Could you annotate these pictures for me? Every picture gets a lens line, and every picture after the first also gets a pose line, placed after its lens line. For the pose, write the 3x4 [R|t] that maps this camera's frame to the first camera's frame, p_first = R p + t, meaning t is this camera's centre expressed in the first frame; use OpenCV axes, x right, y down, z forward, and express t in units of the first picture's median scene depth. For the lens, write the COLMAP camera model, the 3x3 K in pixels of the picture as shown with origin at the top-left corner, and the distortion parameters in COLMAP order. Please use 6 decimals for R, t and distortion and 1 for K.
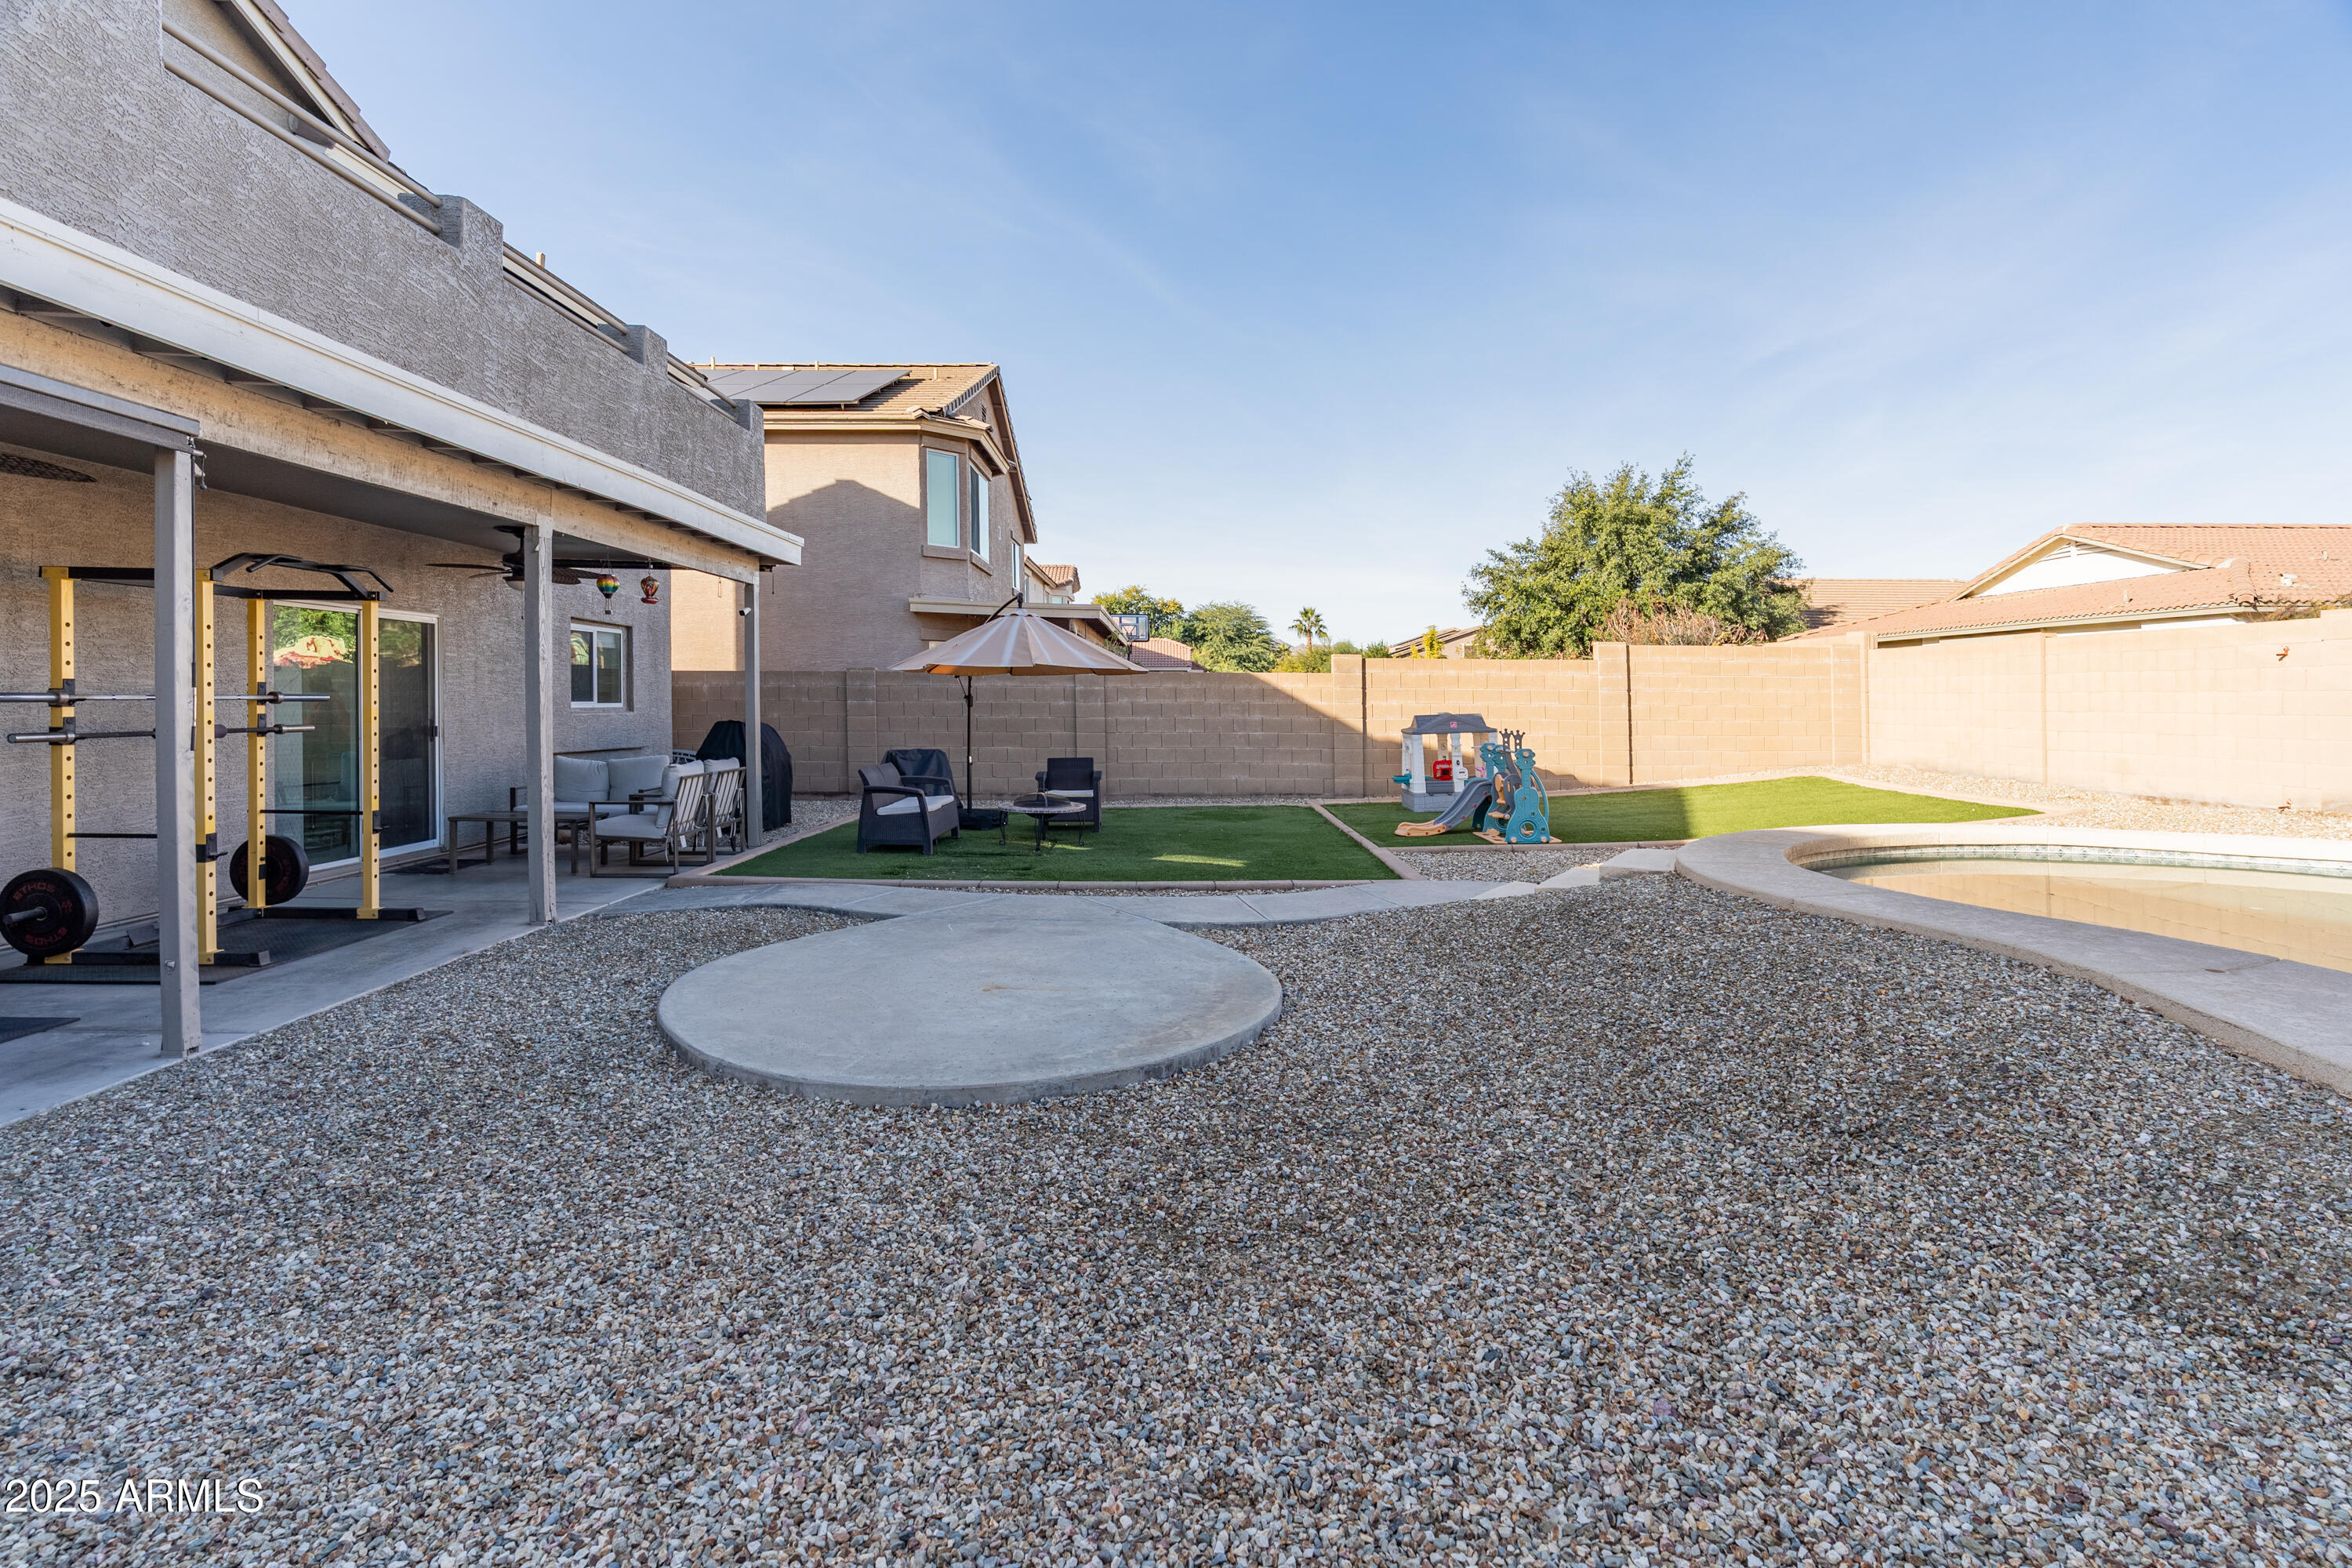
lens RADIAL K [[1099.3, 0, 1176.7], [0, 1099.3, 698.1], [0, 0, 1]] dist [-0.030208, 0.025533]
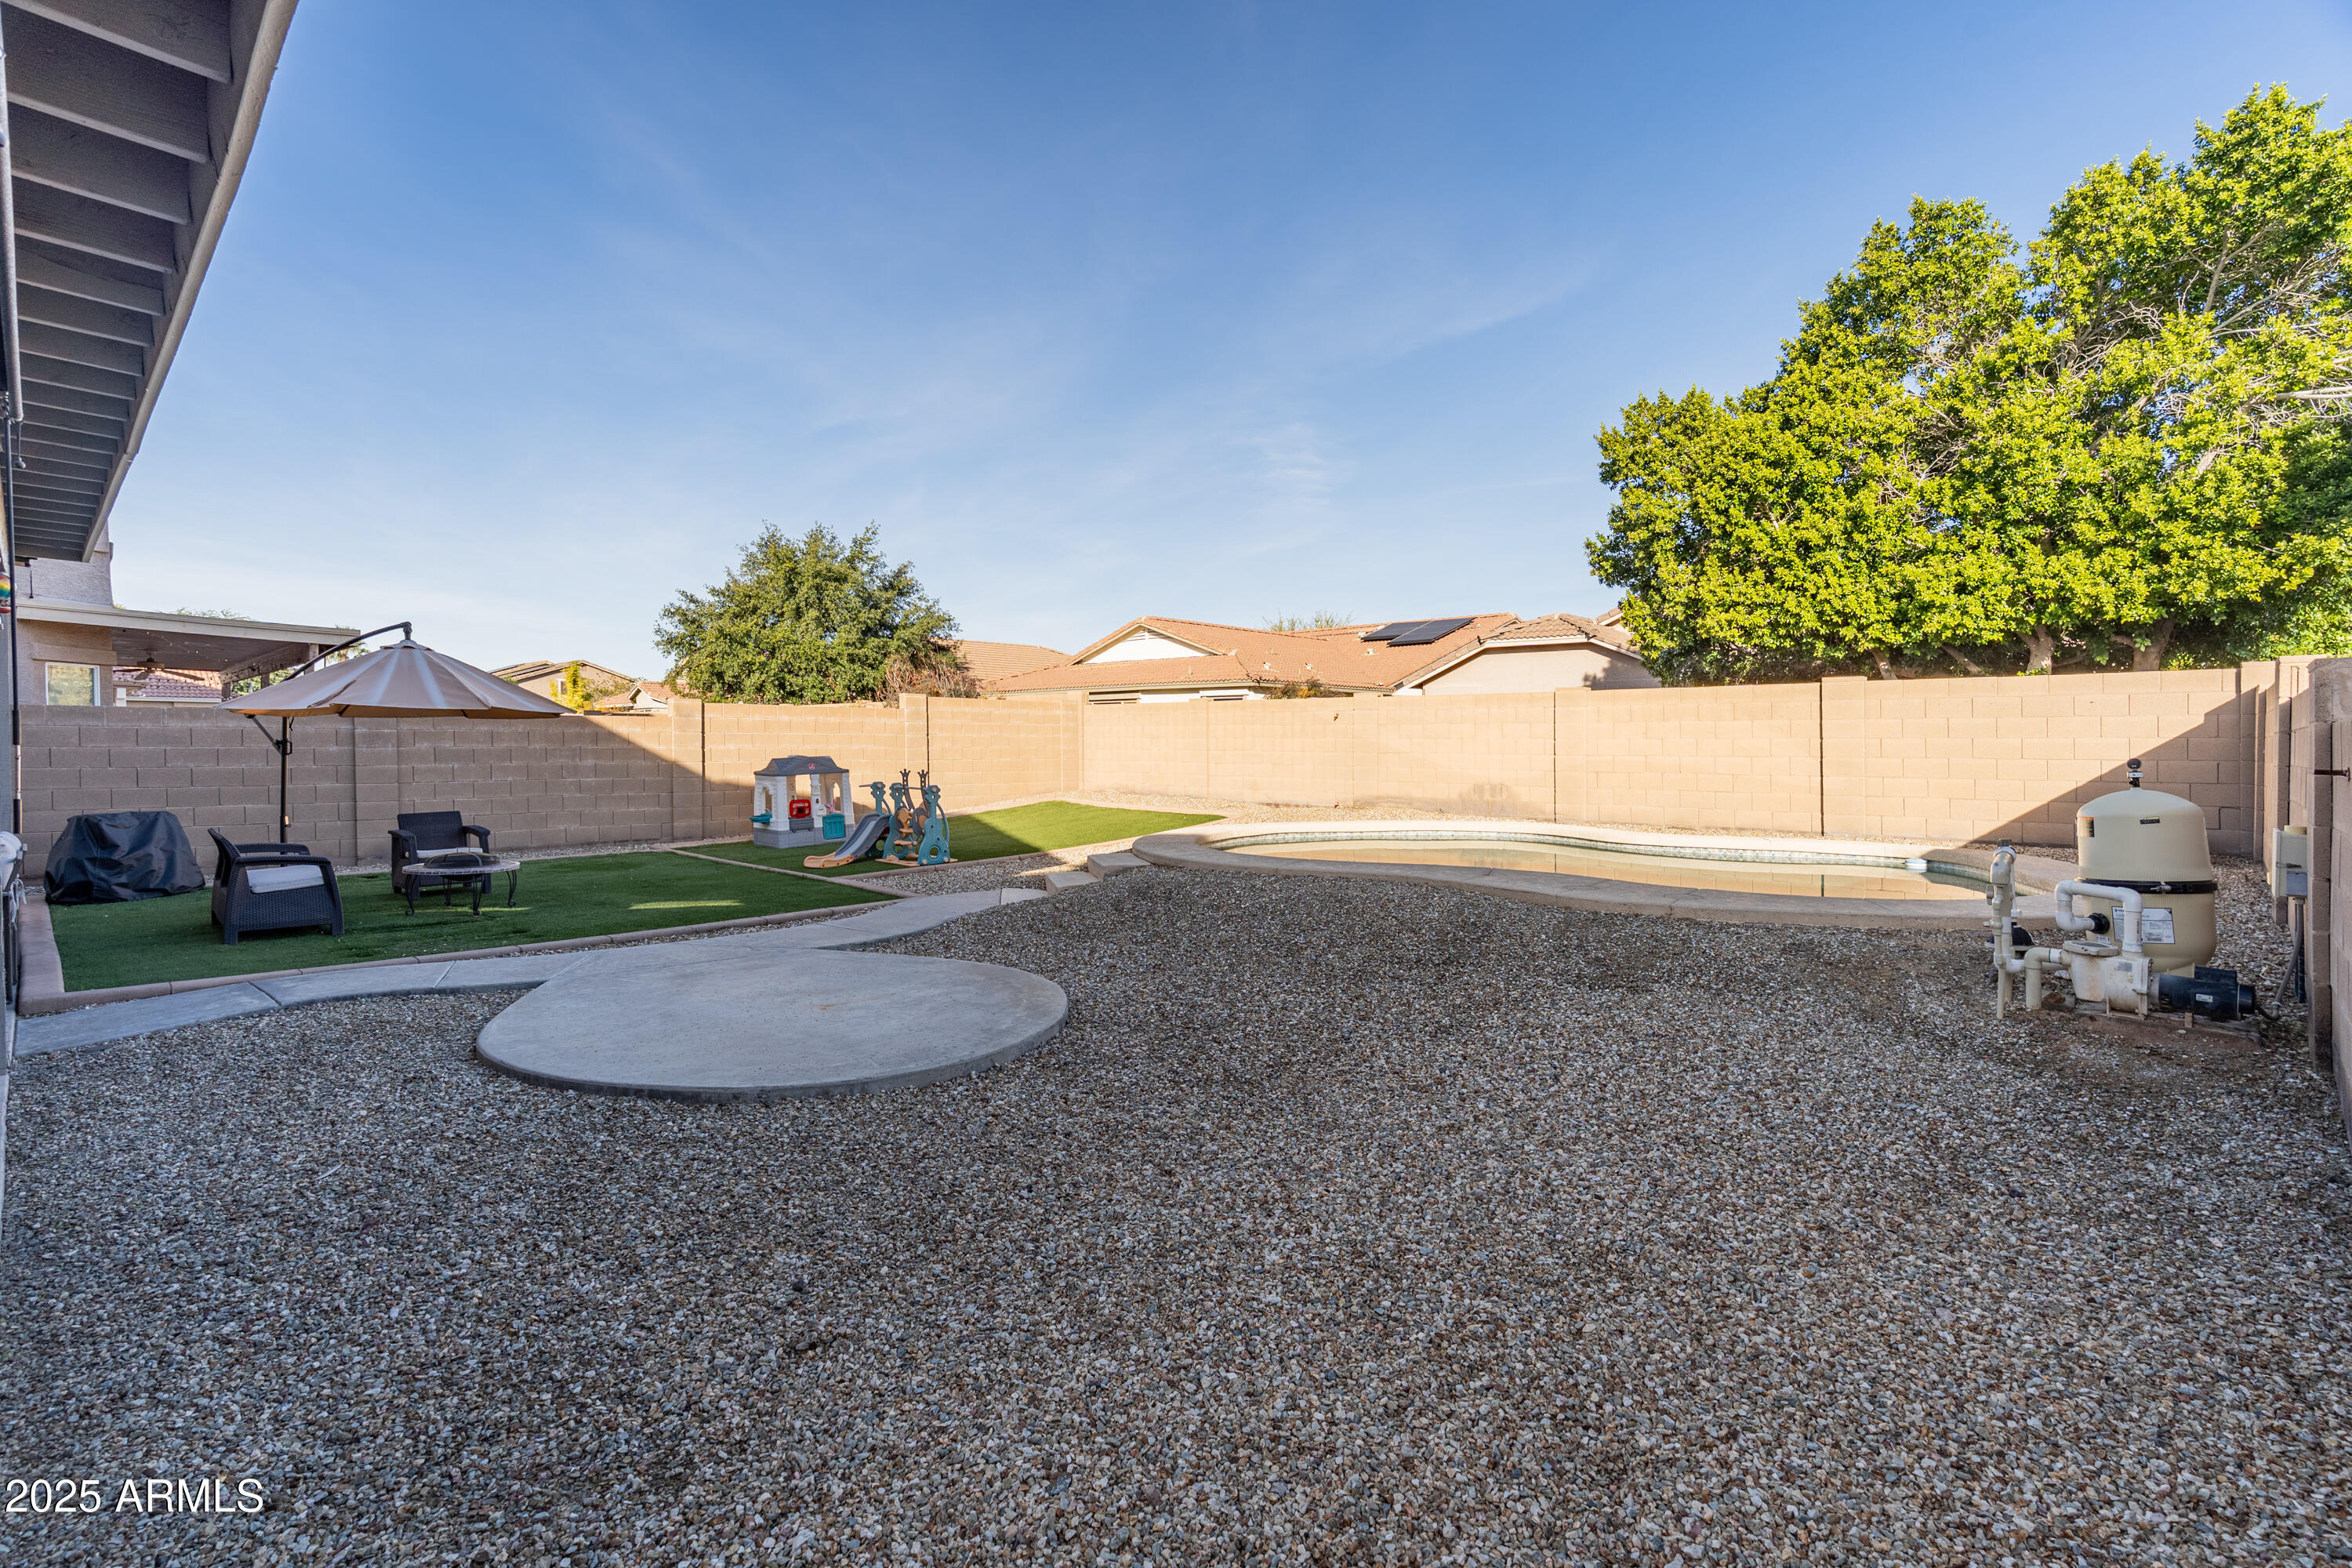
lens RADIAL K [[1089.6, 0, 1172.1], [0, 1089.6, 722.7], [0, 0, 1]] dist [-0.028882, 0.015567]
pose [[0.699577, 0.009853, 0.714490, -0.242715], [-0.000024, 0.999905, -0.013765, -0.003861], [-0.714558, 0.009613, 0.699511, -0.011740]]
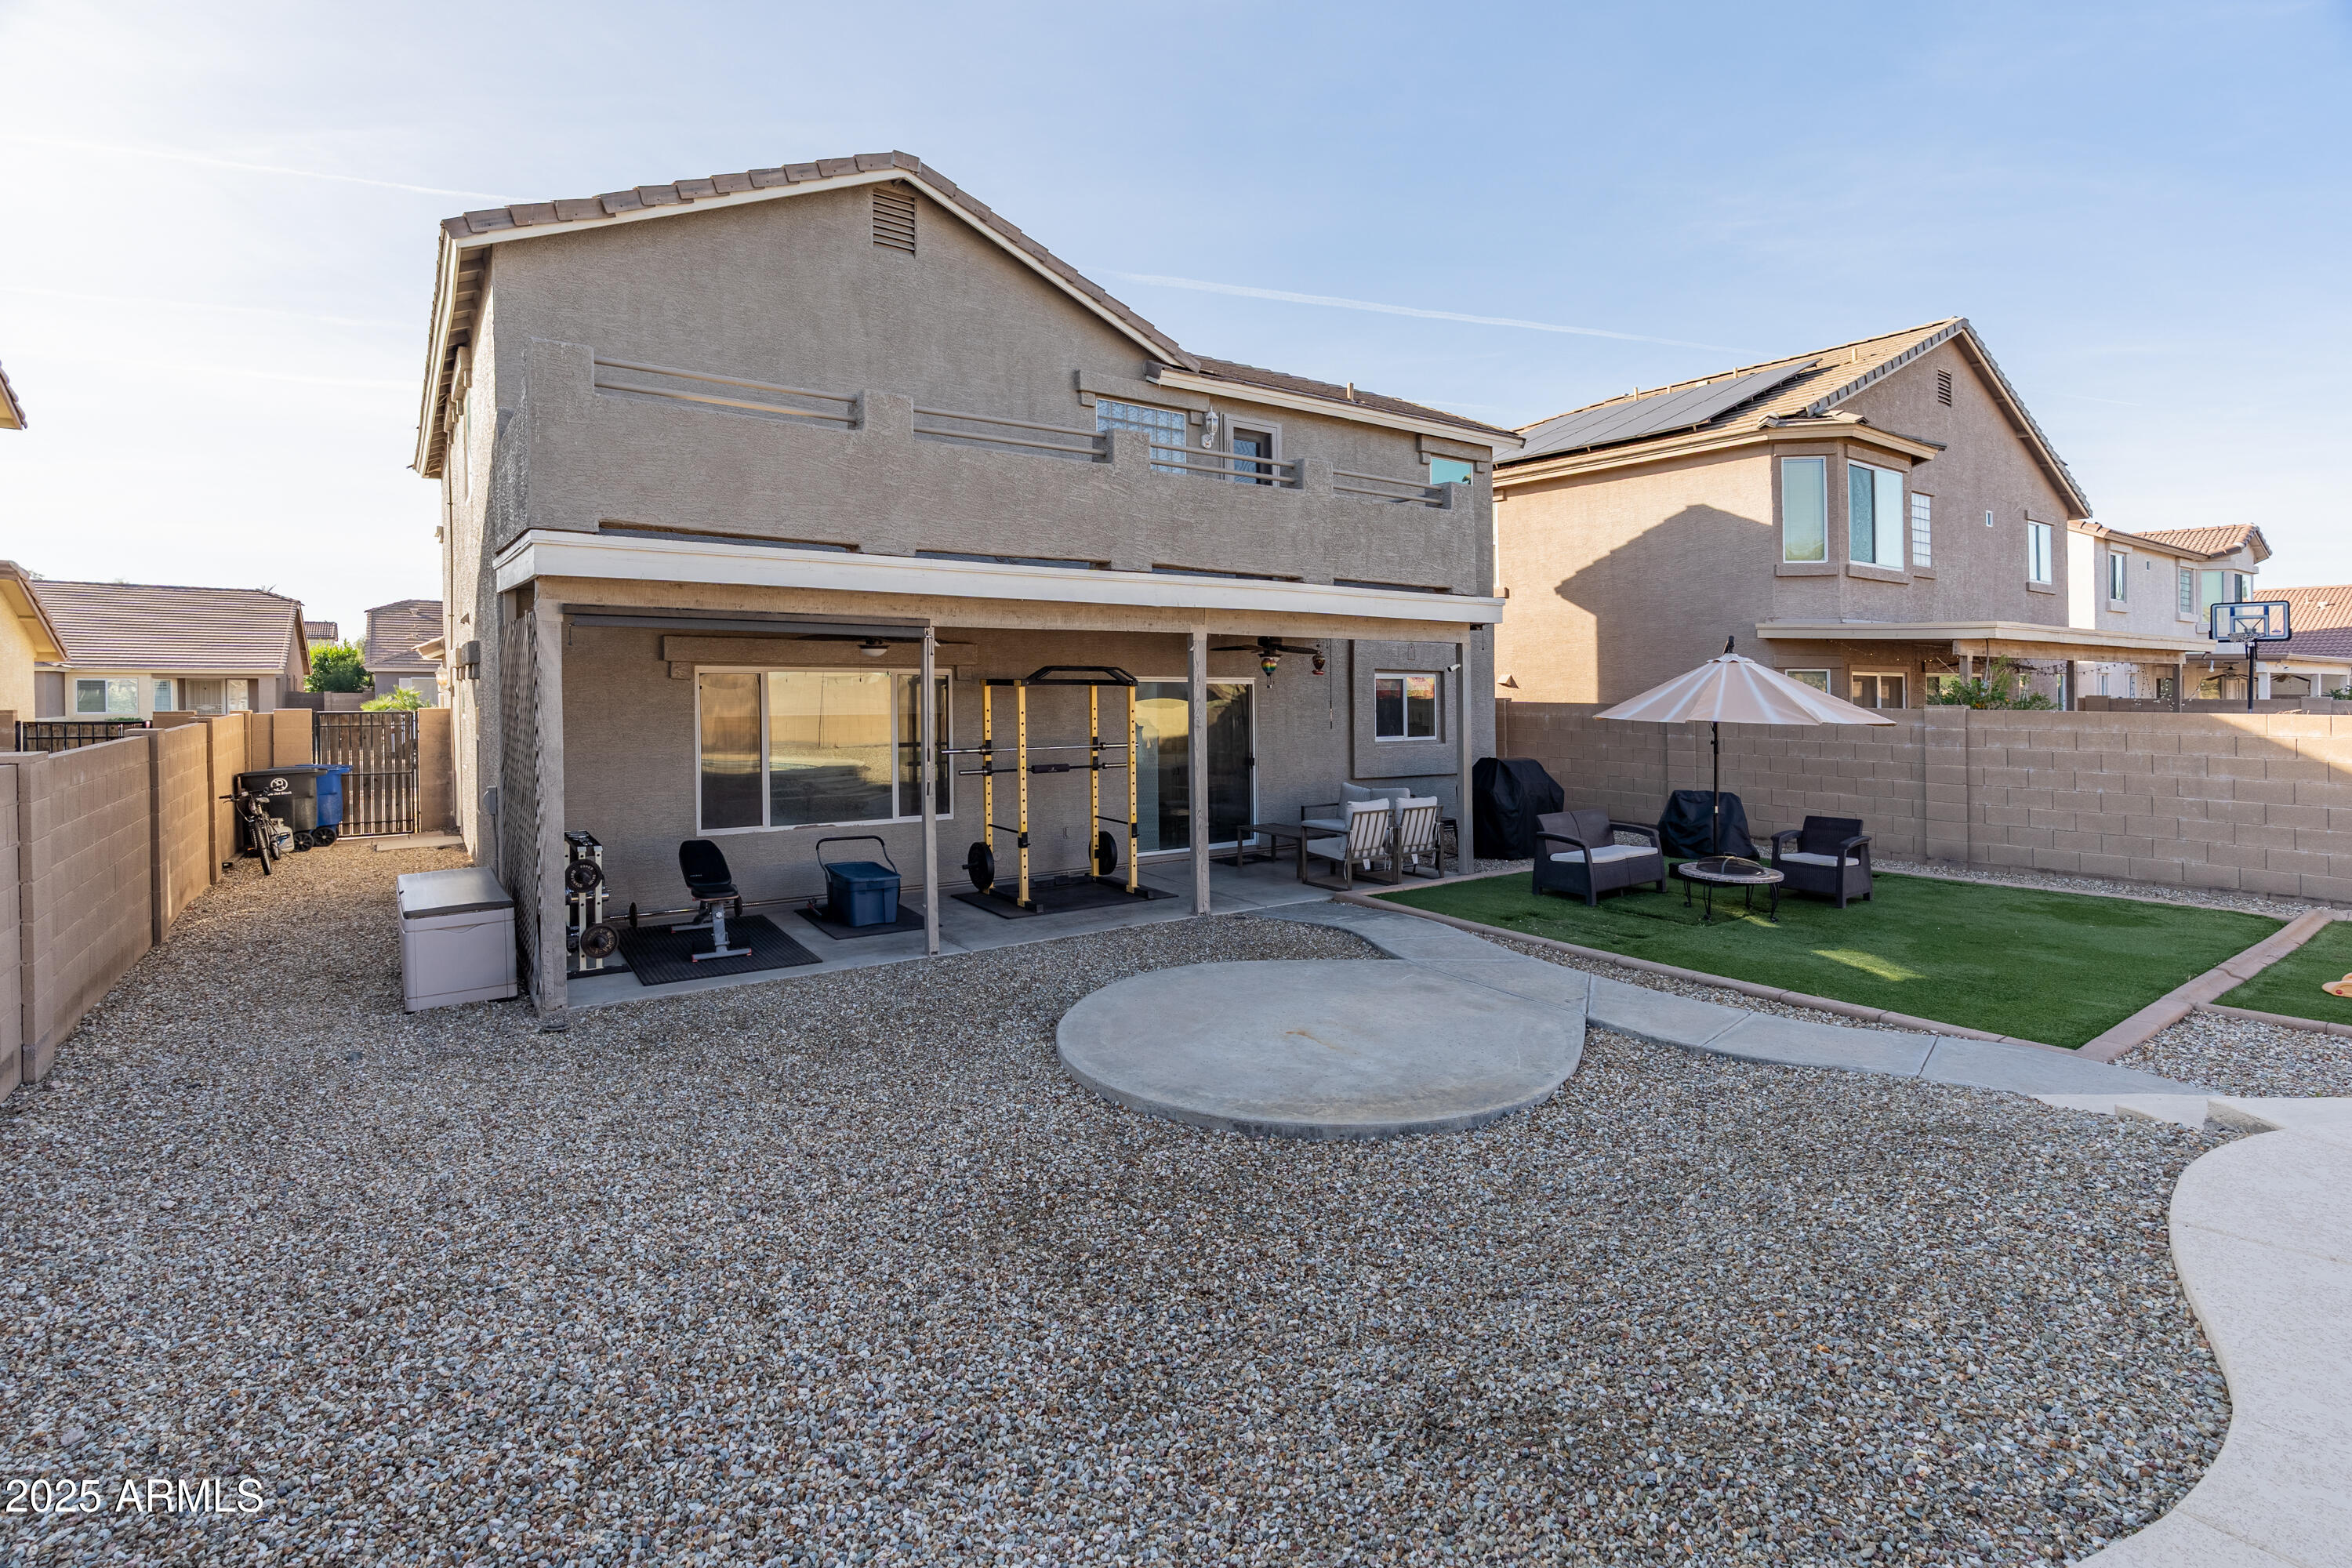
lens RADIAL K [[1089.6, 0, 1172.1], [0, 1089.6, 722.7], [0, 0, 1]] dist [-0.028882, 0.015567]
pose [[0.578893, 0.022674, -0.815088, 0.240704], [-0.000517, 0.999623, 0.027440, -0.035518], [0.815403, -0.015463, 0.578687, 0.071353]]
